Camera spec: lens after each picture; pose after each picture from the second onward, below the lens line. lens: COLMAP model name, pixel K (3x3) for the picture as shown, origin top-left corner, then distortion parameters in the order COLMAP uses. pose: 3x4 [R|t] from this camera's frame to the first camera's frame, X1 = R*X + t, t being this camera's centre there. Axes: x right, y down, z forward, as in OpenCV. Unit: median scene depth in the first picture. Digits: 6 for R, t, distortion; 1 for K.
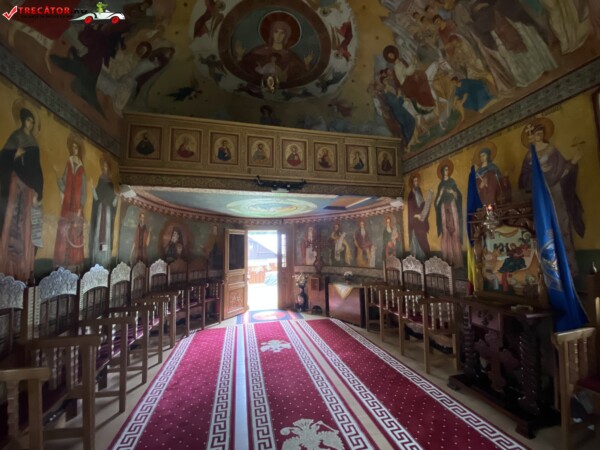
lens RADIAL K [[245.4, 0, 303.9], [0, 245.4, 225.3], [0, 0, 1]] dist [0.012179, -0.016635]
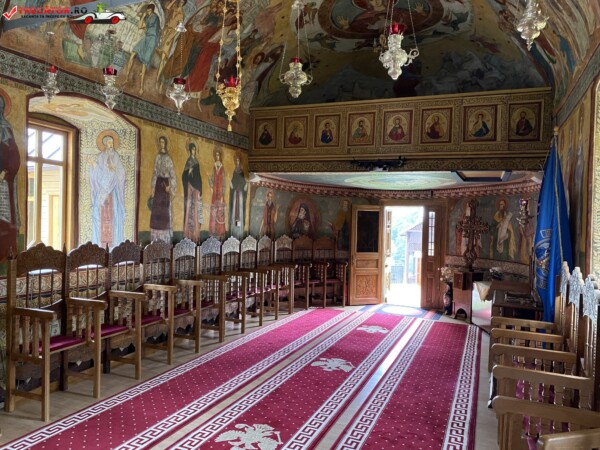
lens RADIAL K [[462.6, 0, 299.8], [0, 462.6, 225.6], [0, 0, 1]] dist [0.027677, -0.029136]
pose [[0.801370, 0.048183, -0.596225, 0.706399], [0.012393, 0.995199, 0.097082, -0.103360], [0.598040, -0.085188, 0.796926, -0.593884]]
